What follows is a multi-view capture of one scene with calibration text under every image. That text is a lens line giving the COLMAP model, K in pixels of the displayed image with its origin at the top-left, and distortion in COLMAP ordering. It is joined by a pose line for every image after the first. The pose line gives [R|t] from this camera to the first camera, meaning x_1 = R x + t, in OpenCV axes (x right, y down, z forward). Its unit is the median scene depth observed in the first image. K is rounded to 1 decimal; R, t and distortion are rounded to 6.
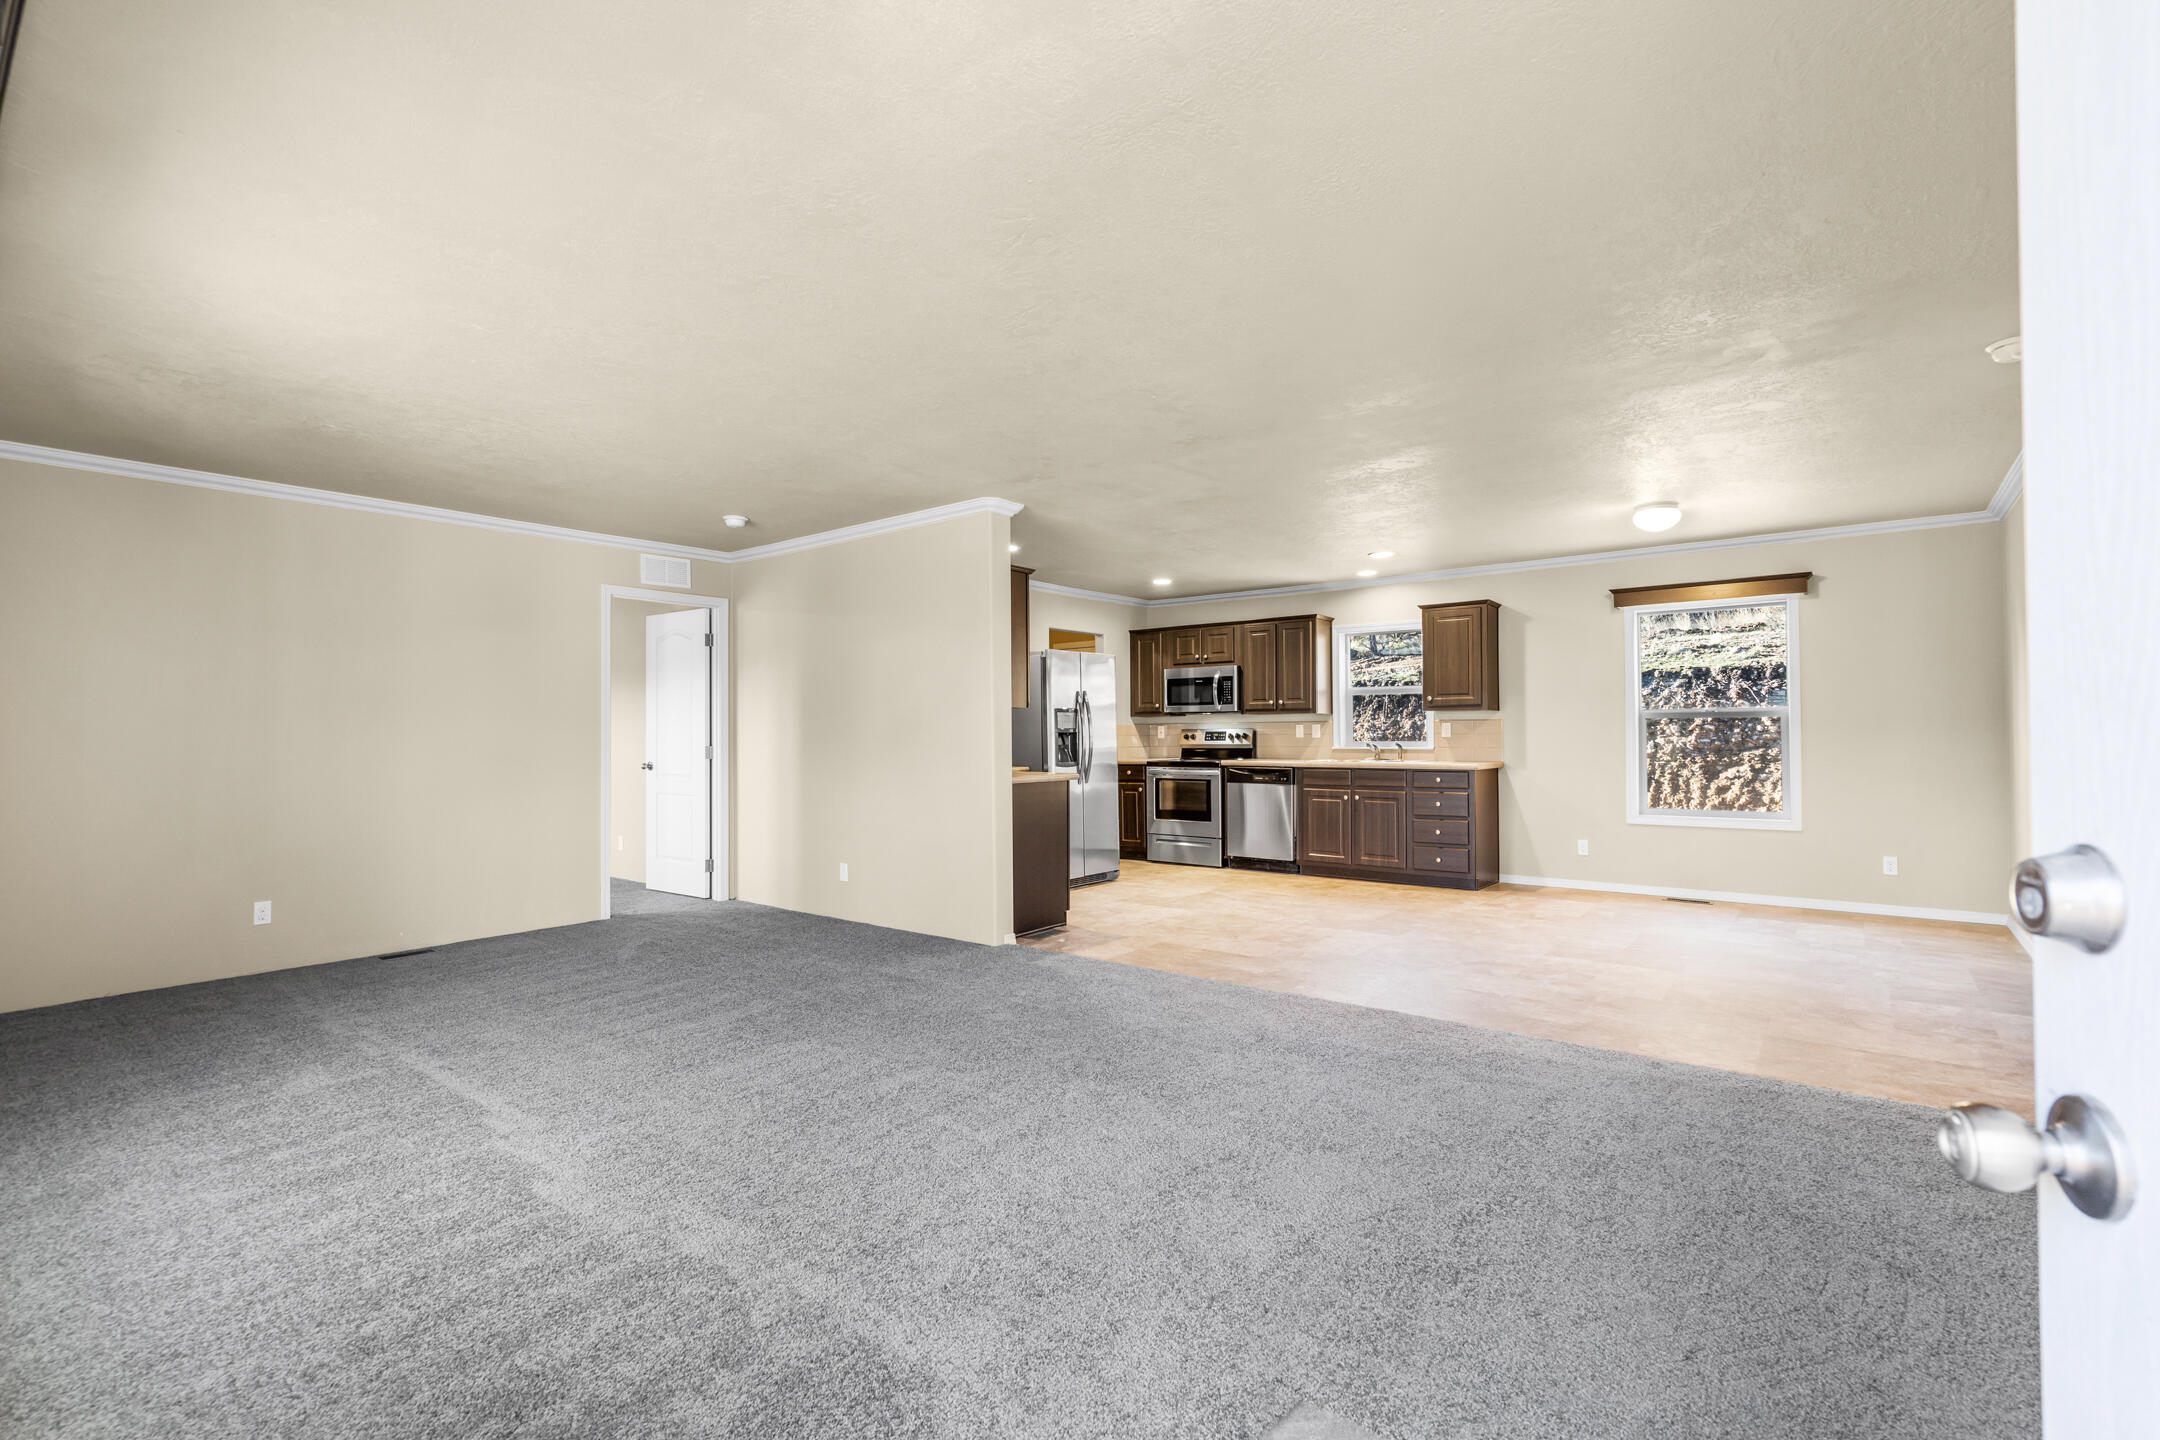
lens RADIAL K [[986.7, 0, 1068.3], [0, 986.7, 720.5], [0, 0, 1]] dist [-0.003977, 0.001904]
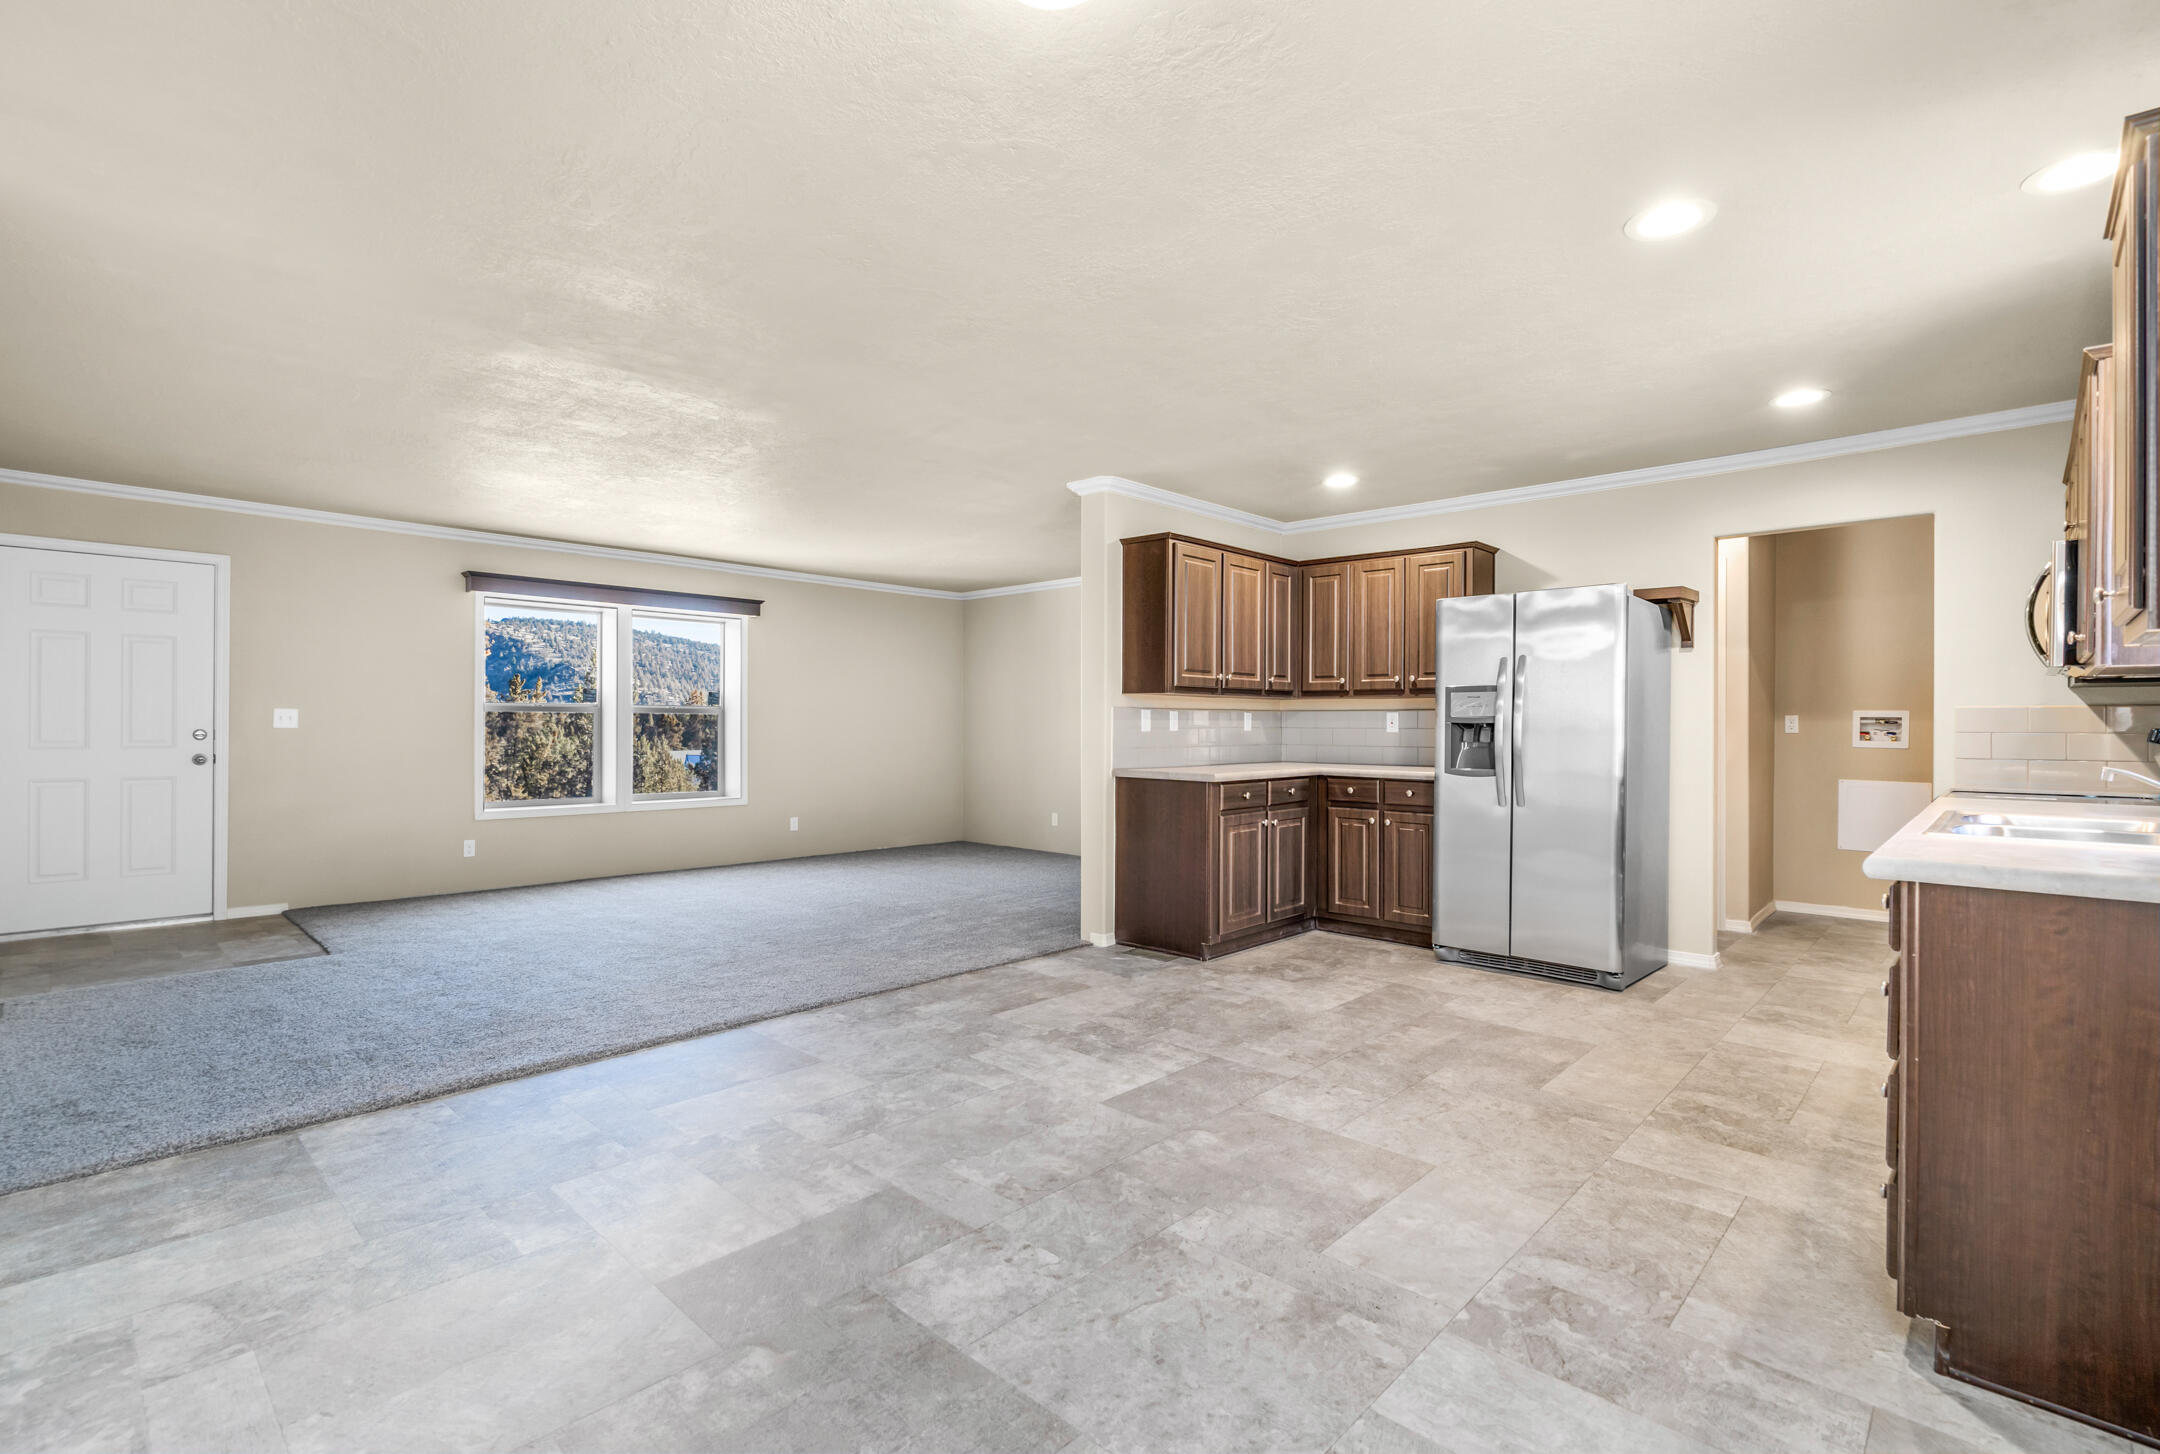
lens RADIAL K [[986.7, 0, 1050.7], [0, 986.7, 736.0], [0, 0, 1]] dist [-0.003977, 0.001904]
pose [[-0.099898, 0.019839, -0.994800, 0.580388], [0.008763, 0.999780, 0.019058, 0.005072], [0.994959, -0.006814, -0.100050, 0.684402]]
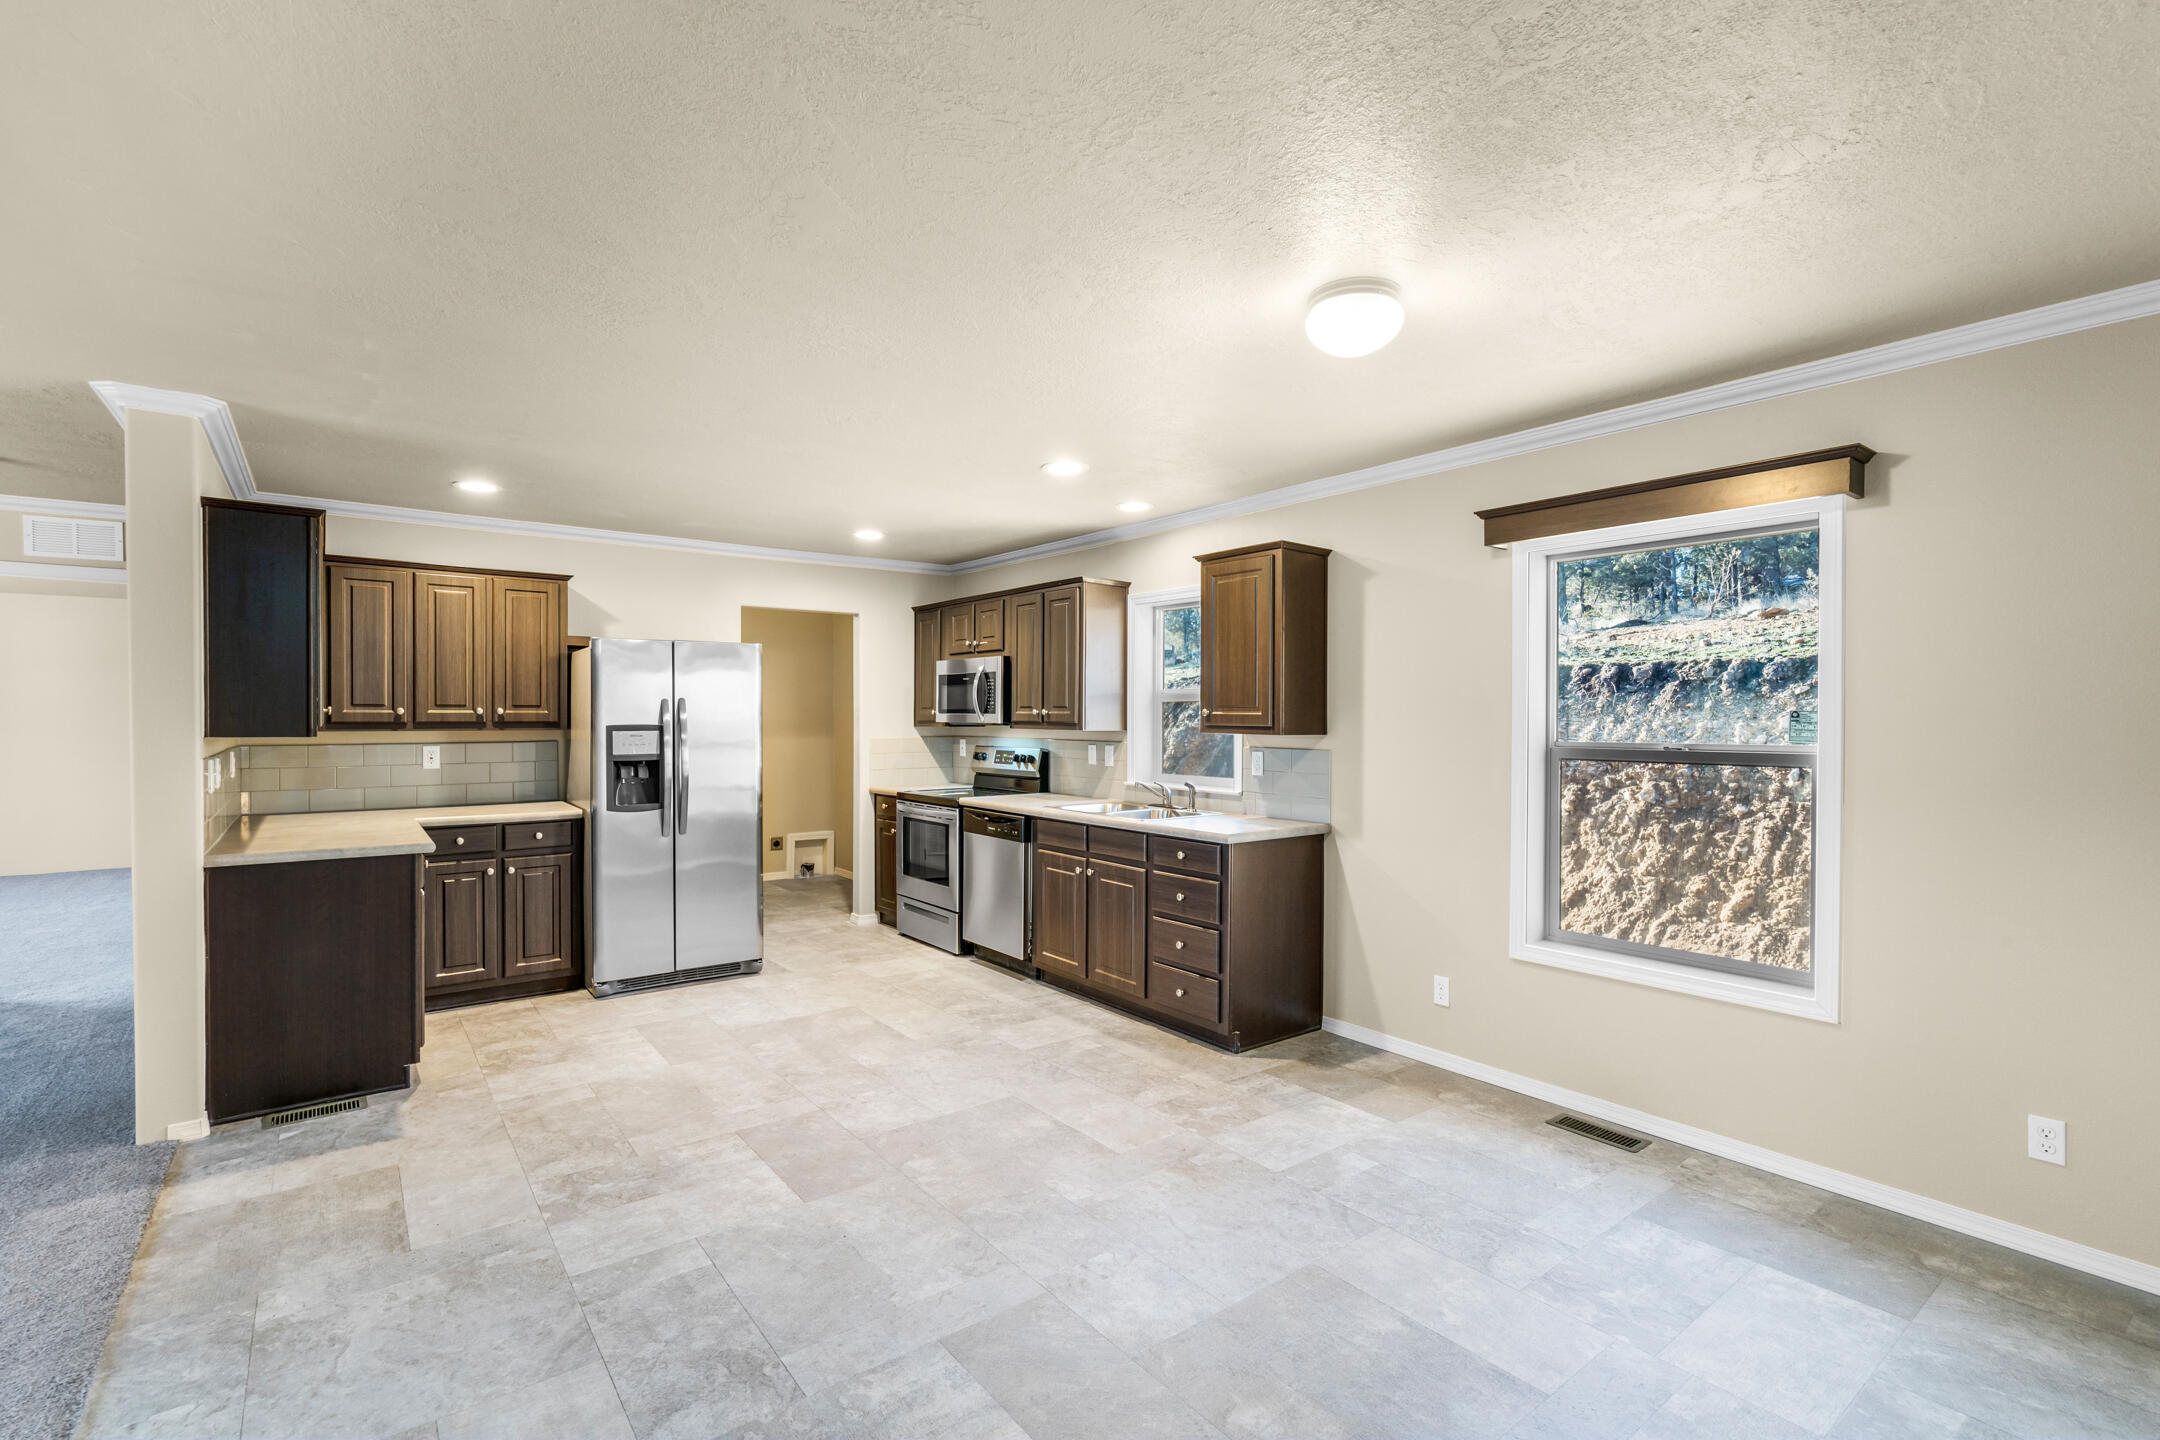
lens RADIAL K [[986.7, 0, 1062.3], [0, 986.7, 726.6], [0, 0, 1]] dist [-0.003977, 0.001904]
pose [[0.968708, 0.011902, -0.247918, 0.389263], [-0.005659, 0.999649, 0.025876, -0.026100], [0.248139, -0.023663, 0.968435, 0.363201]]
